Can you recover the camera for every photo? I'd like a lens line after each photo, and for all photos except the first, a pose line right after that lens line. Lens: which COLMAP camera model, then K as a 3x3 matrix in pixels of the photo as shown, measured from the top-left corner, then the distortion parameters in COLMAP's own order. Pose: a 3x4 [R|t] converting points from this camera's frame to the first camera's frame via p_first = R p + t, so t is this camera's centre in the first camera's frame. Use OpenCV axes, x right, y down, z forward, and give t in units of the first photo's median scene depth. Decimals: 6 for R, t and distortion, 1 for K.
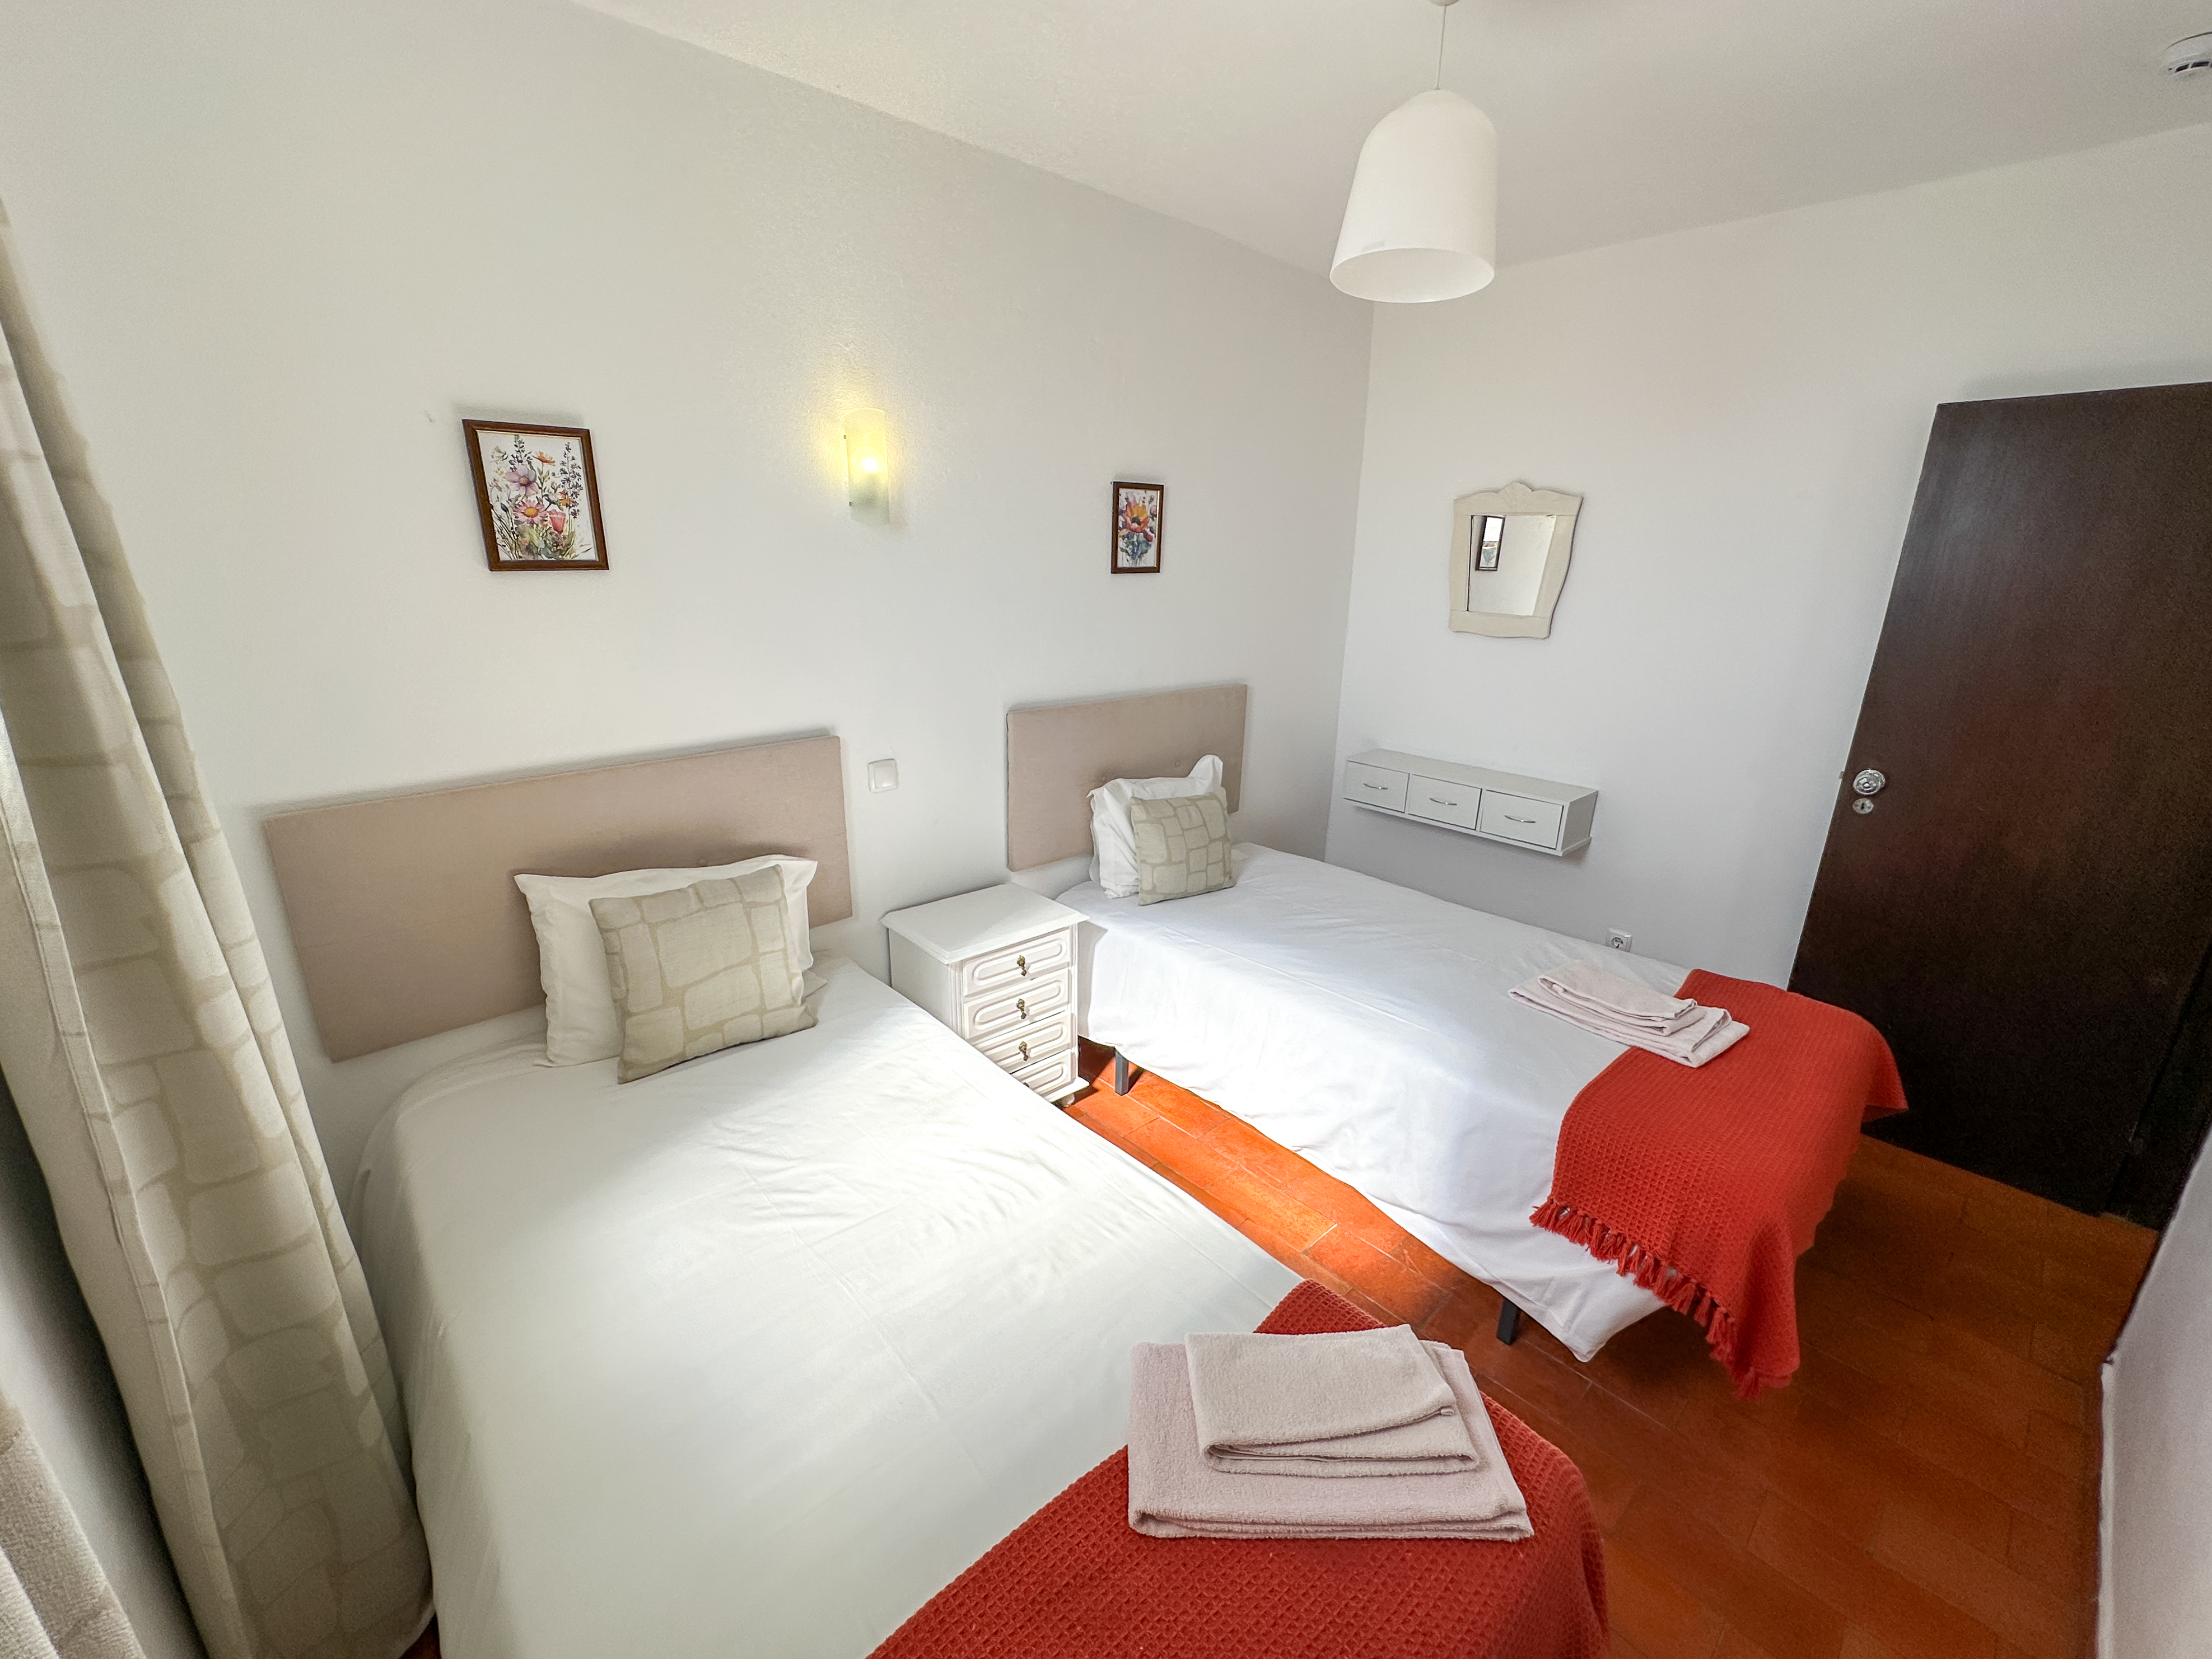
lens RADIAL K [[891.4, 0, 1111.0], [0, 891.4, 822.5], [0, 0, 1]] dist [-0.002231, 0.001282]
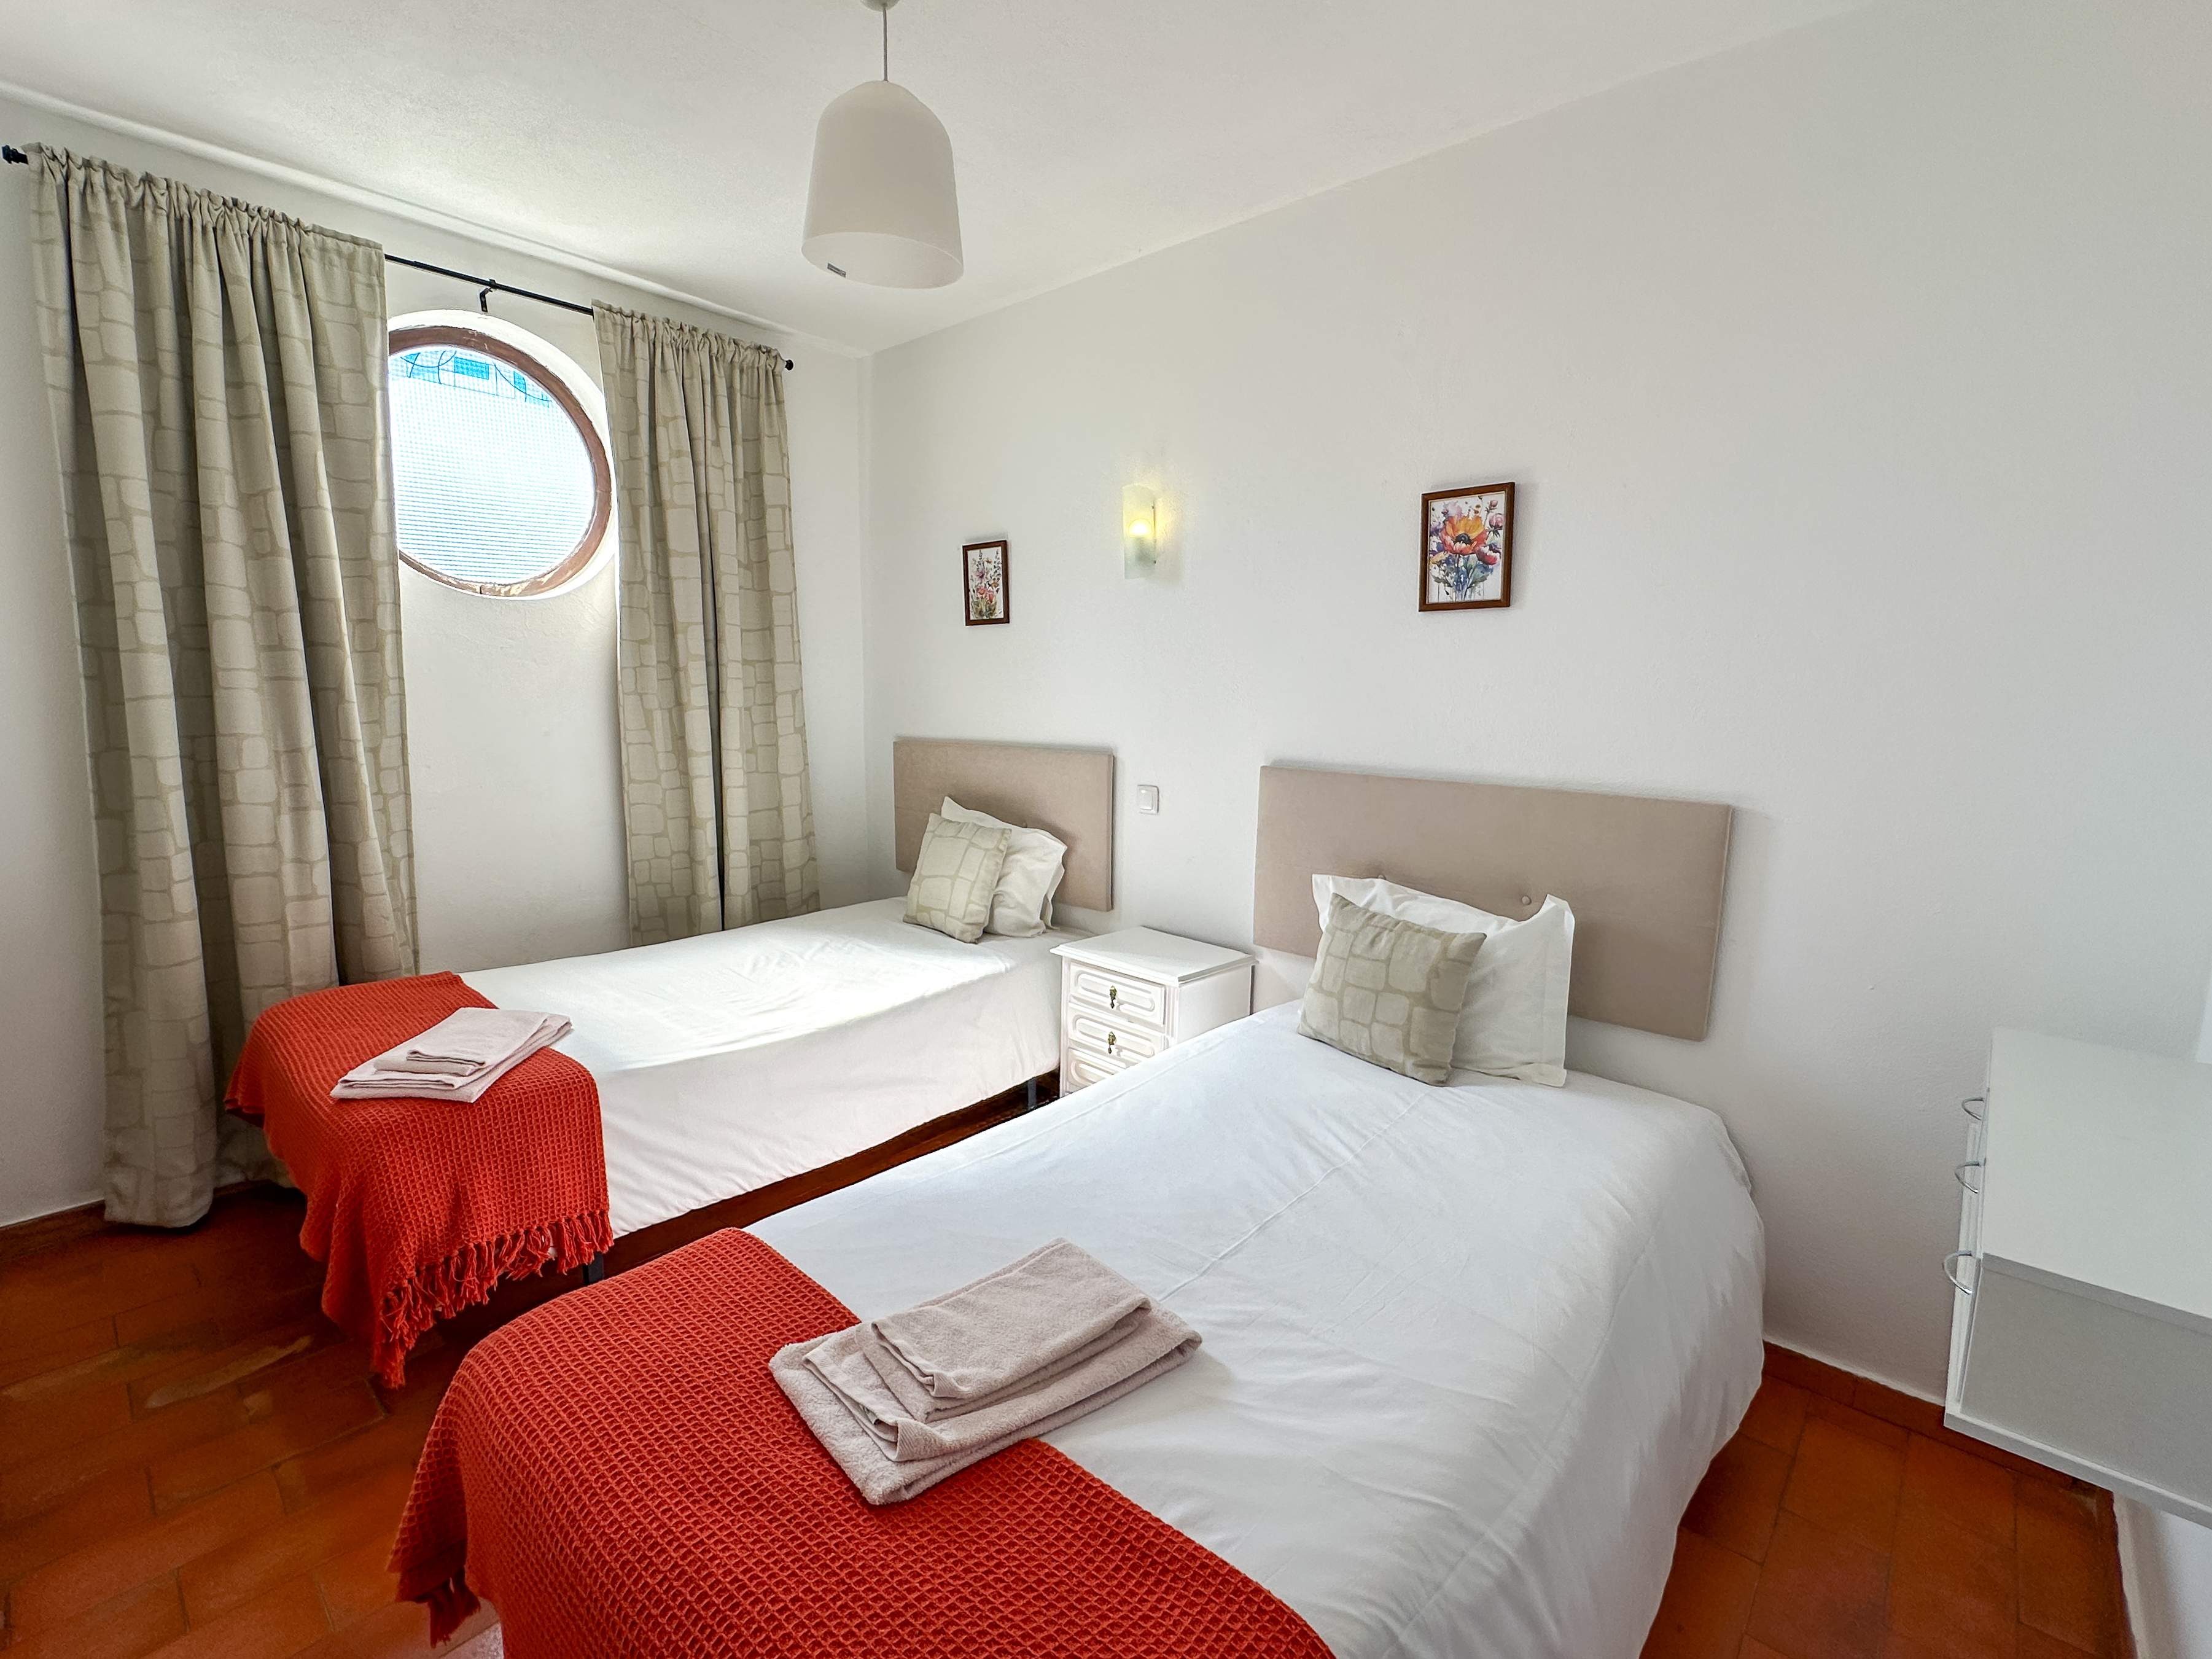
lens RADIAL K [[973.7, 0, 1103.7], [0, 973.7, 817.9], [0, 0, 1]] dist [0.003702, 0.000202]
pose [[0.109477, 0.122486, -0.986414, 0.821621], [-0.300883, 0.949905, 0.084559, -0.101759], [0.947356, 0.287538, 0.140847, 0.682888]]
